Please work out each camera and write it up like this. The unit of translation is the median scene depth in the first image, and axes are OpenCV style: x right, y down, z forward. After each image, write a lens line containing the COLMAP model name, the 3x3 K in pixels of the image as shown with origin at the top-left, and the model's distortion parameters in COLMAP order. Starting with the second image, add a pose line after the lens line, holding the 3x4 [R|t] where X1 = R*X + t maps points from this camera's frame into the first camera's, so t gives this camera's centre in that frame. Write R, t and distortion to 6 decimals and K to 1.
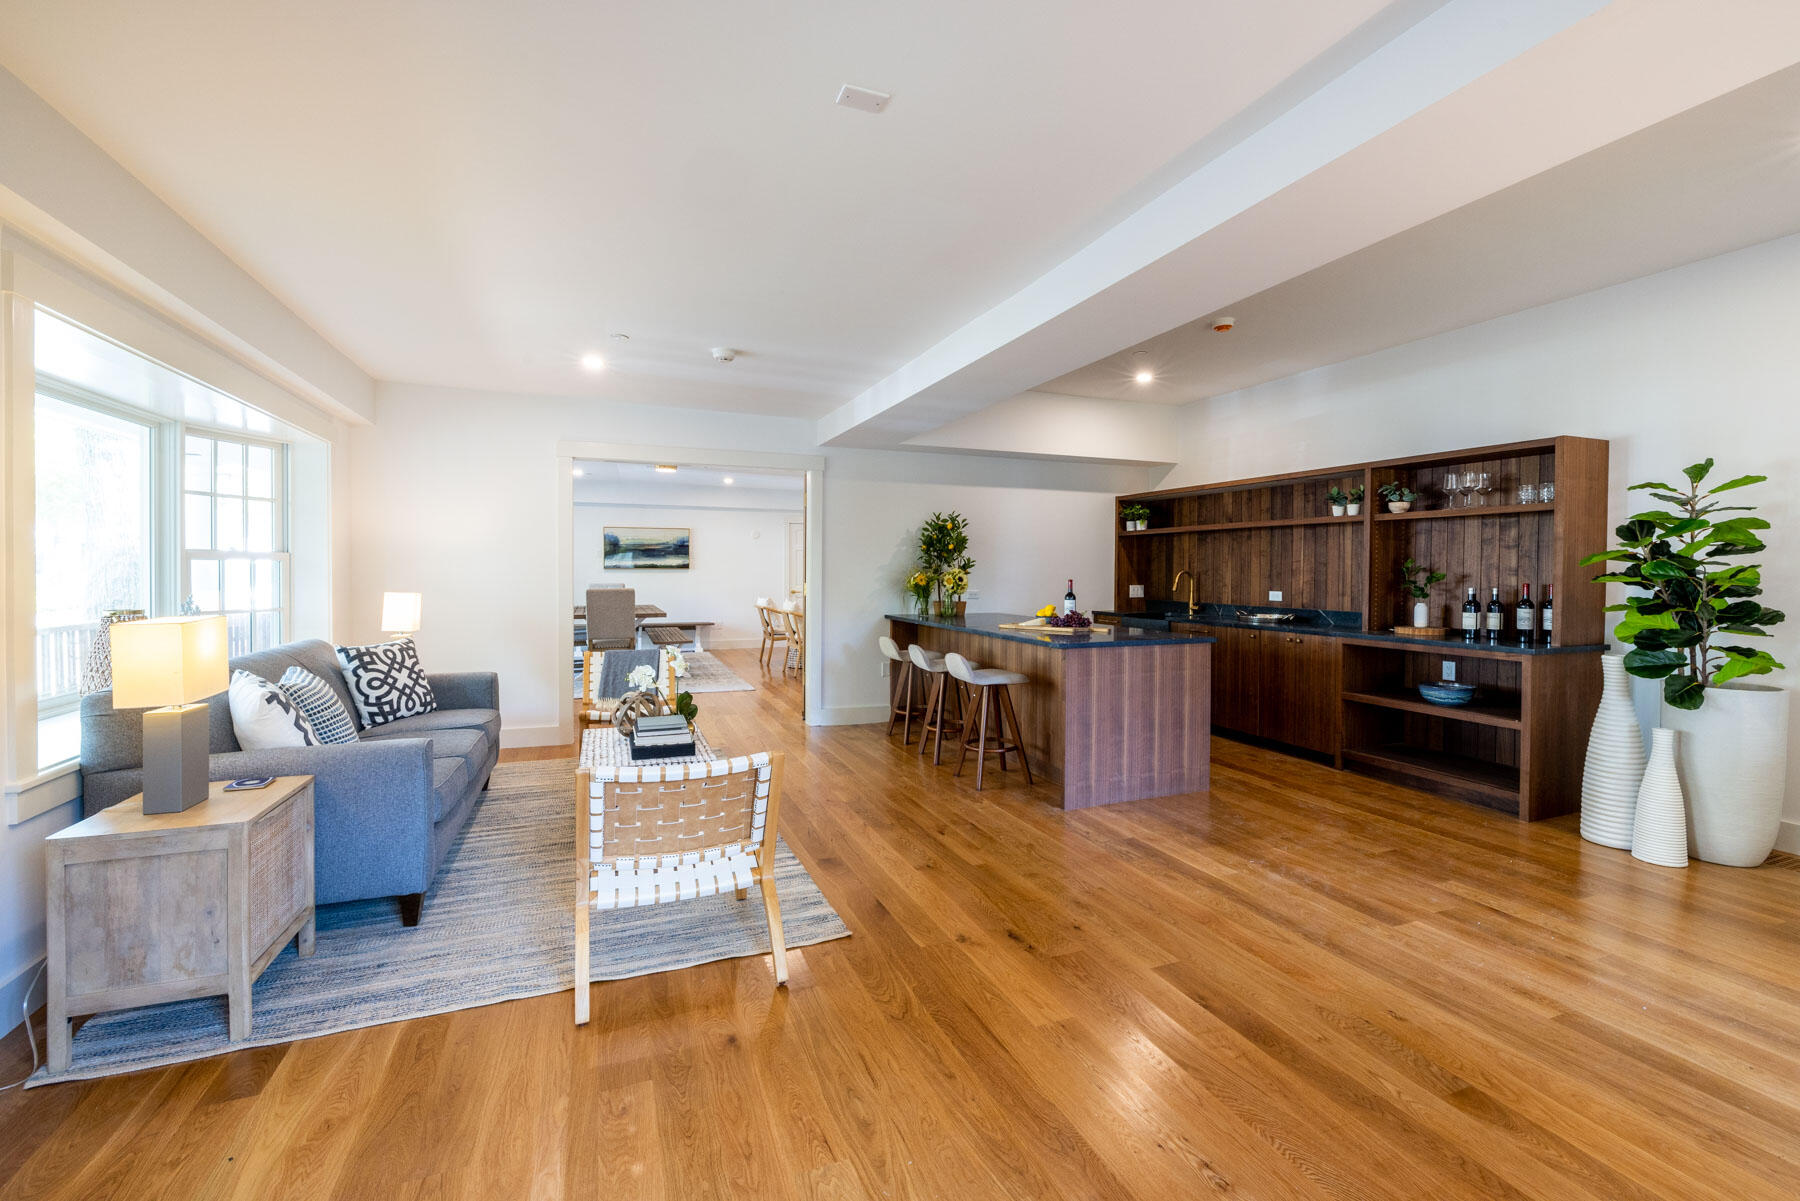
lens RADIAL K [[755.7, 0, 898.5], [0, 755.7, 587.3], [0, 0, 1]] dist [0.001482, 0.000042]
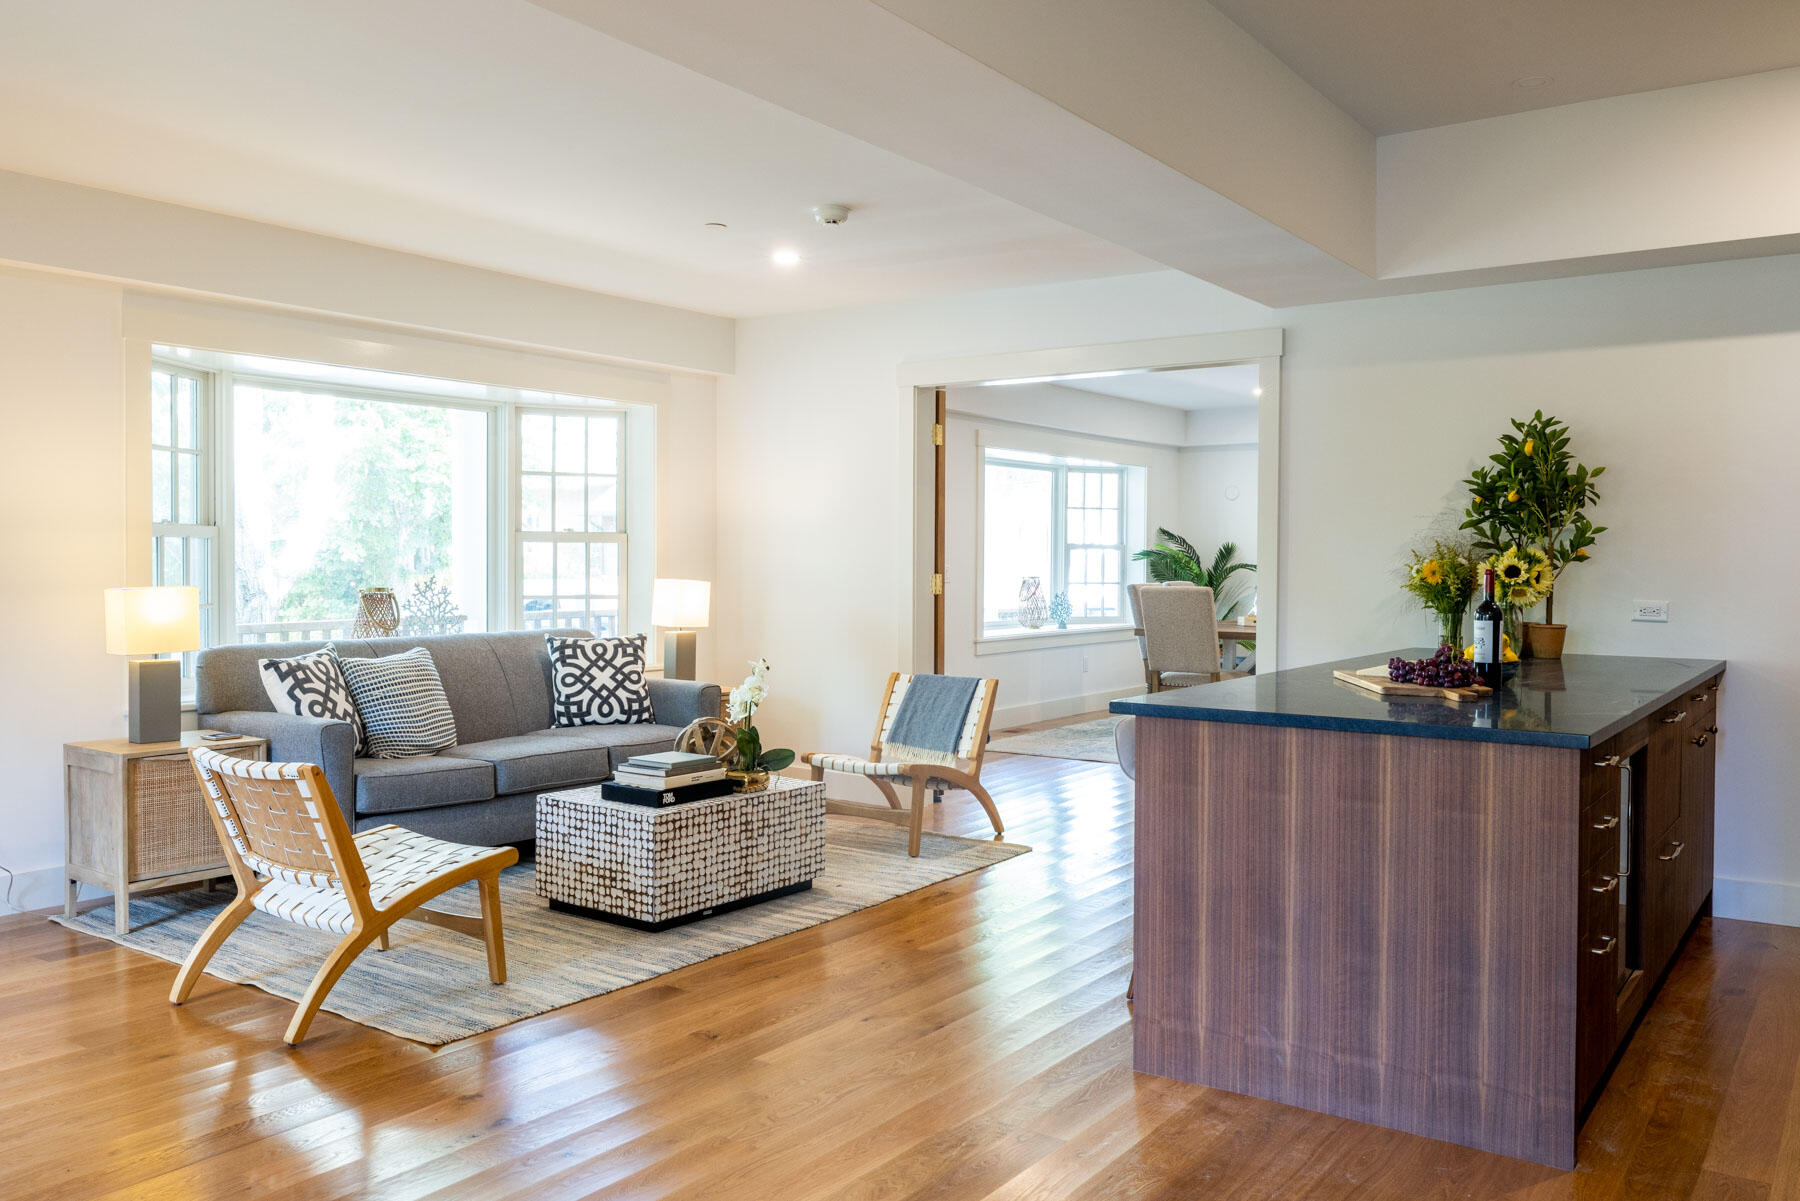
lens RADIAL K [[1412.6, 0, 897.6], [0, 1412.6, 597.4], [0, 0, 1]] dist [0.009453, 0.001162]
pose [[0.539211, 0.022282, -0.841876, 0.860019], [-0.022392, 0.999676, 0.012116, 0.002661], [0.841873, 0.012318, 0.539535, 0.416939]]
